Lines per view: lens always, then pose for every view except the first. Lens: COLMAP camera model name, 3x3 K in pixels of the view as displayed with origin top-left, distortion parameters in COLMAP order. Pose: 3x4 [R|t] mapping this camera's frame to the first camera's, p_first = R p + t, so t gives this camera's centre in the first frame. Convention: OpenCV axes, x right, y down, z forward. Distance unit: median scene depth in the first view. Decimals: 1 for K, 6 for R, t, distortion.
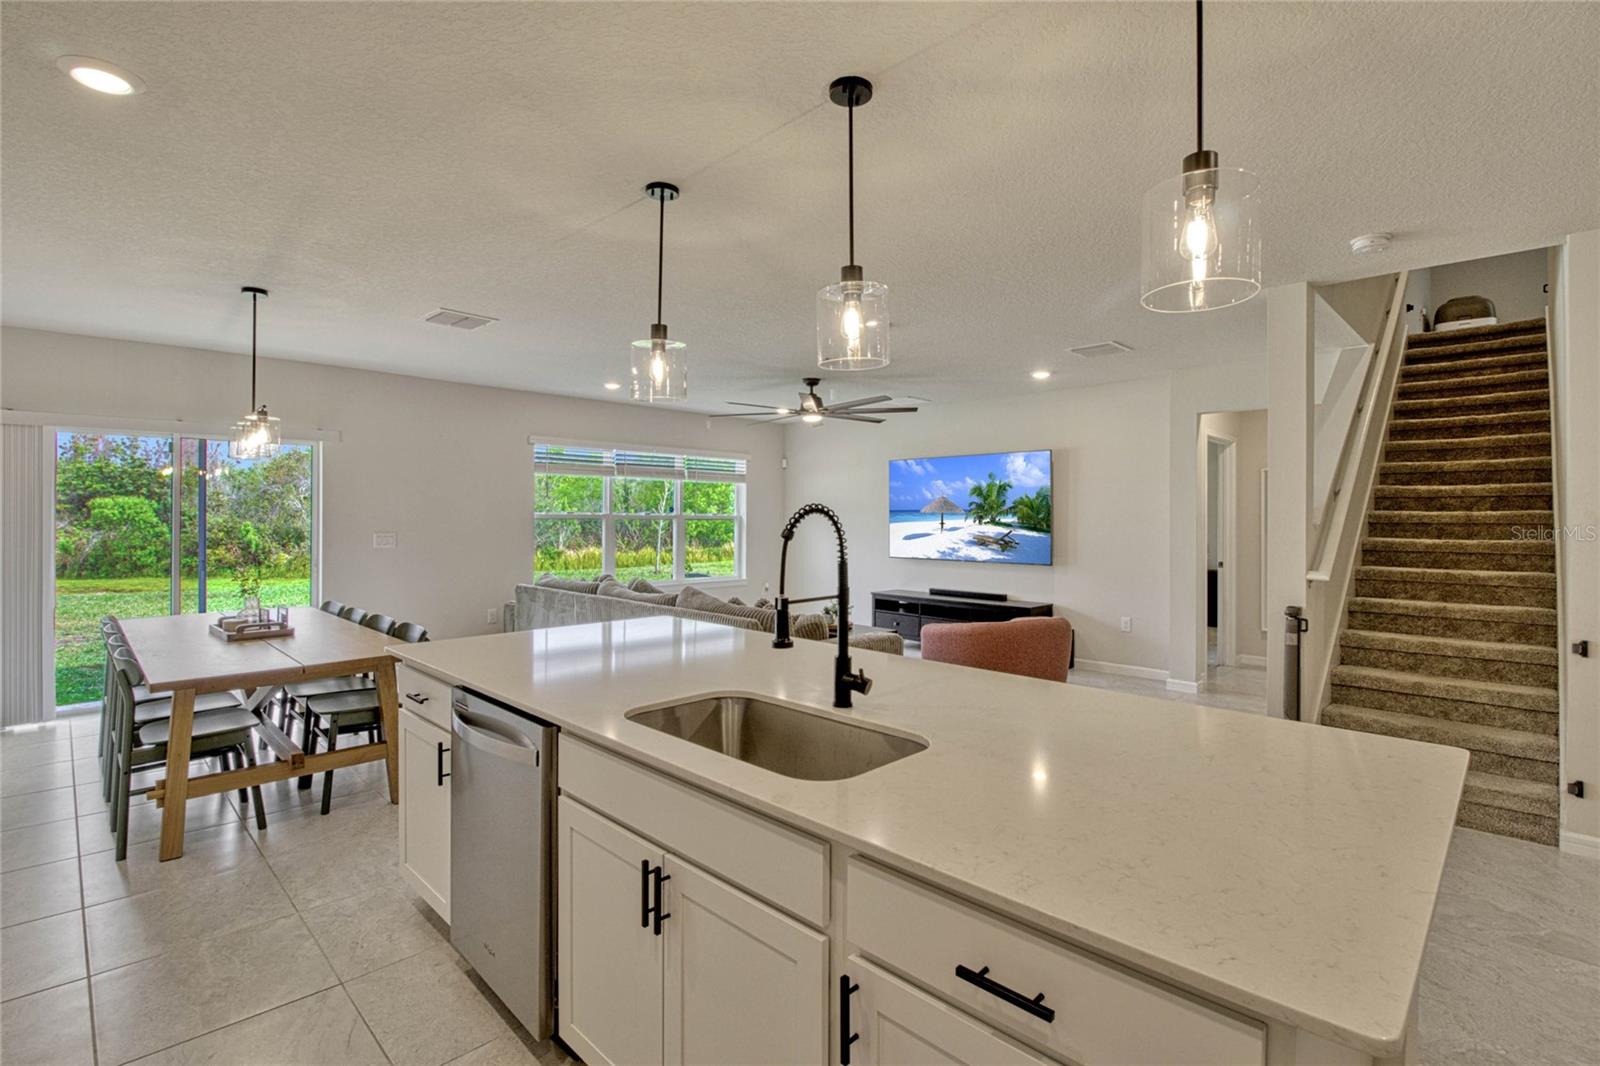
lens RADIAL K [[745.8, 0, 797.5], [0, 745.8, 511.1], [0, 0, 1]] dist [0.003692, -0.013774]
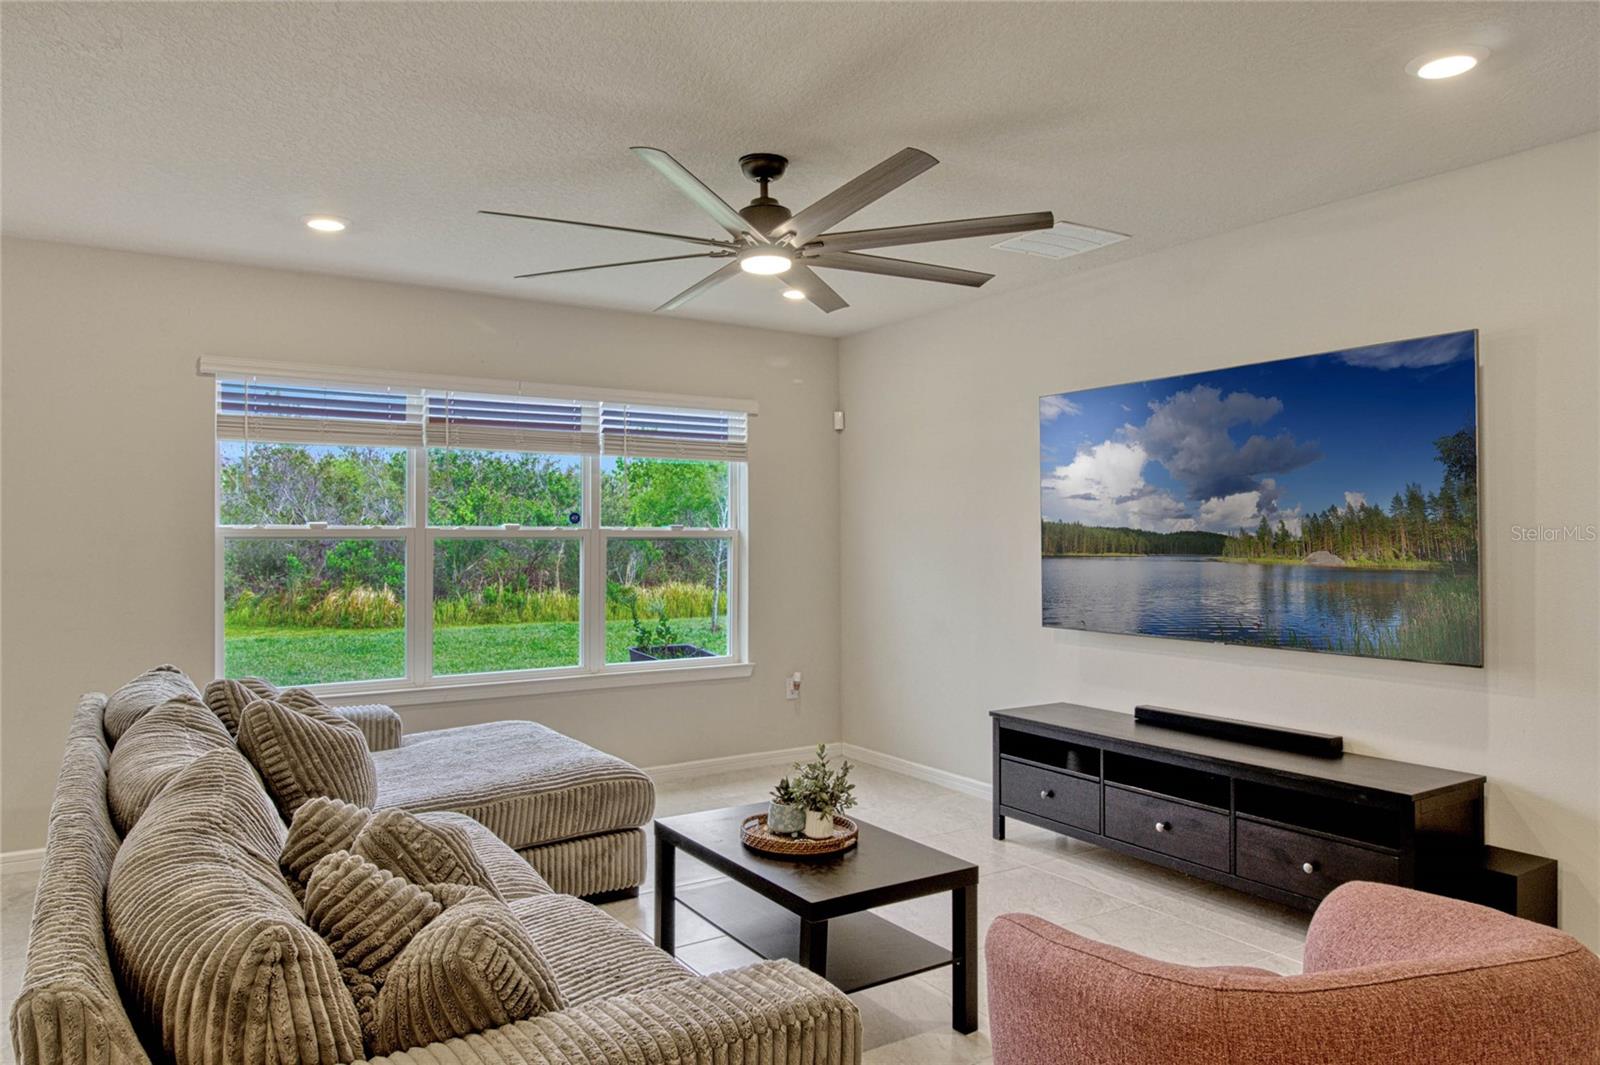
lens RADIAL K [[1063.8, 0, 800.0], [0, 1063.8, 532.5], [0, 0, 1]] dist [-0.003108, -0.002447]
pose [[0.976345, -0.006438, -0.216124, 0.114629], [0.007237, 0.999970, 0.002903, 0.006173], [0.216098, -0.004399, 0.976362, 0.369728]]
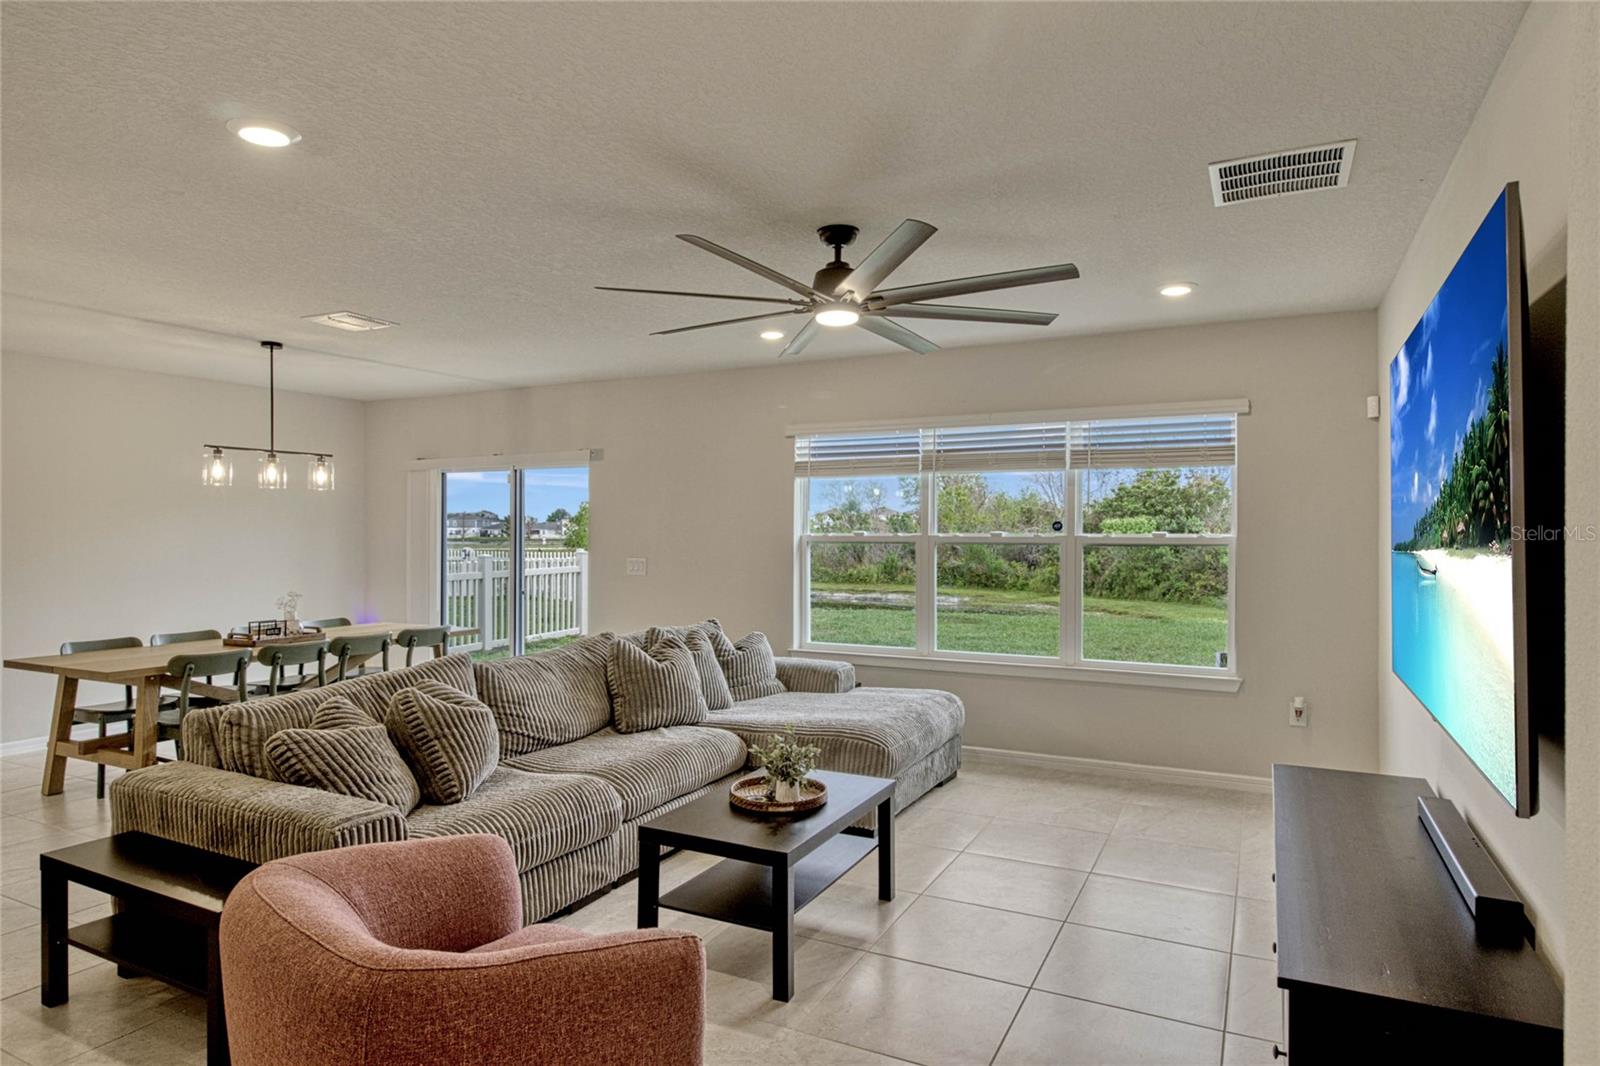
lens RADIAL K [[936.7, 0, 800.0], [0, 936.7, 533.0], [0, 0, 1]] dist [0.007070, 0.000545]
pose [[0.293121, -0.003900, -0.956067, 0.414139], [0.007865, 0.999968, -0.001667, 0.002445], [0.956043, -0.007031, 0.293142, 0.622253]]
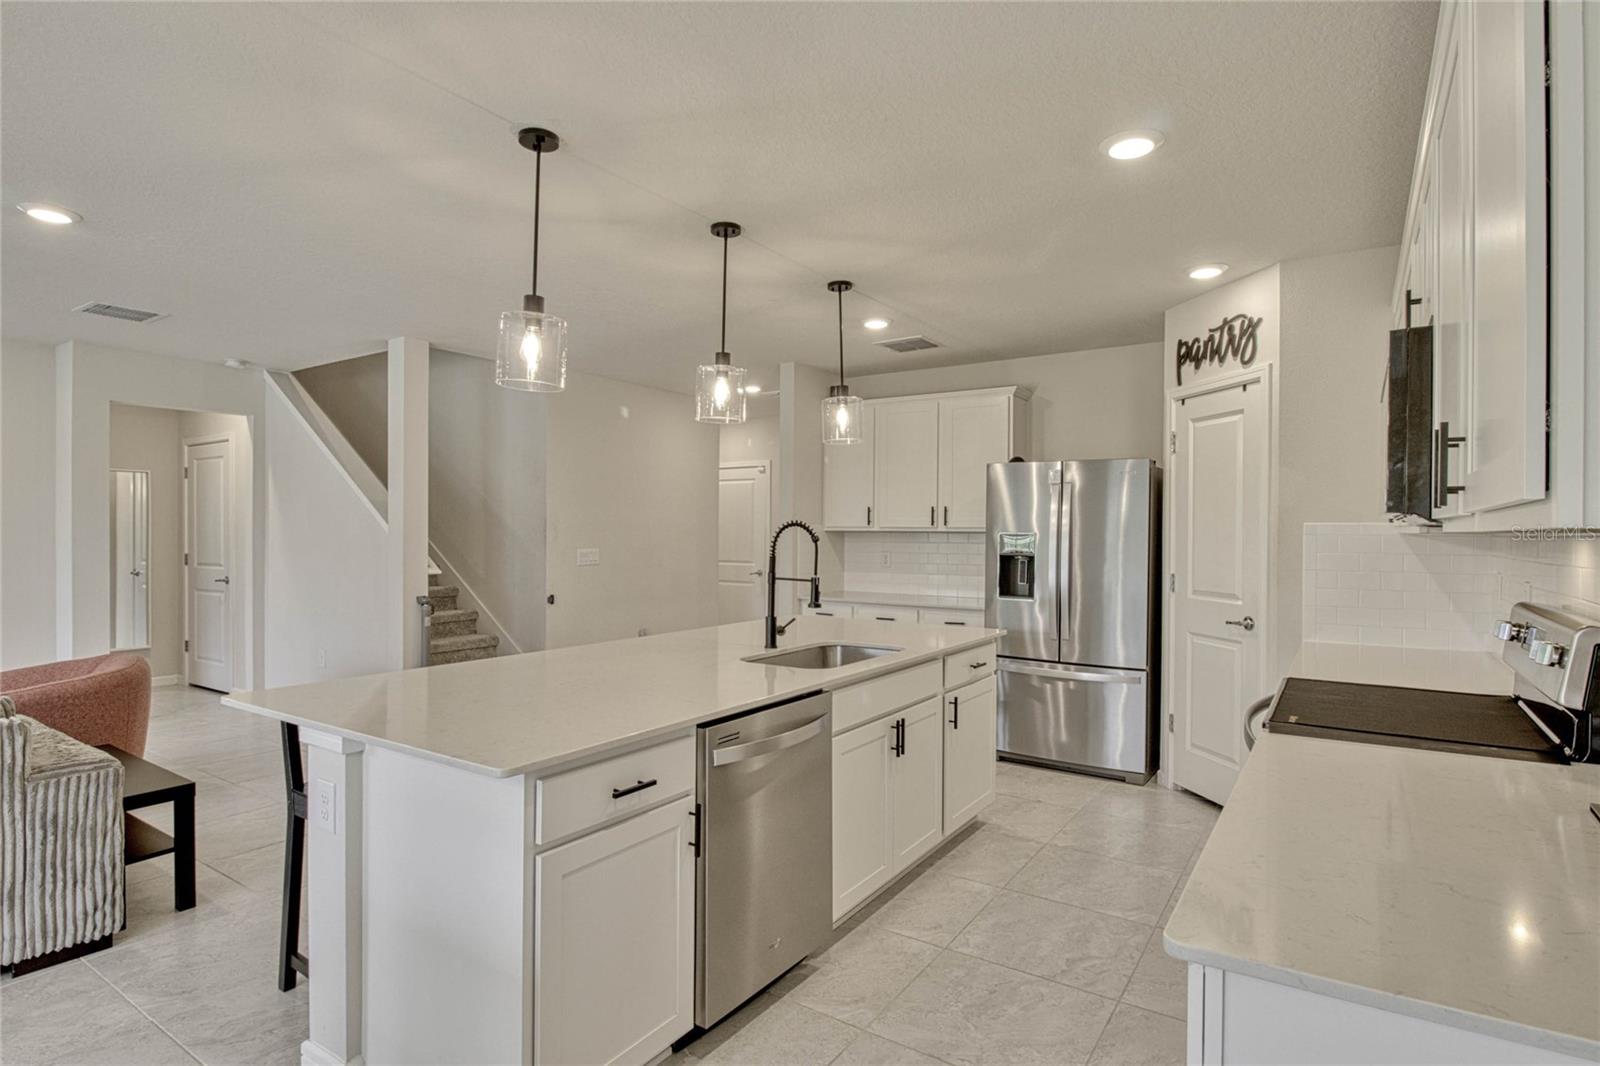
lens RADIAL K [[833.7, 0, 797.5], [0, 833.7, 531.4], [0, 0, 1]] dist [0.001898, -0.000061]
pose [[-0.186090, -0.004527, 0.982522, -0.363158], [-0.011975, 0.999926, 0.002339, 0.001948], [-0.982460, -0.011330, -0.186130, 0.283622]]
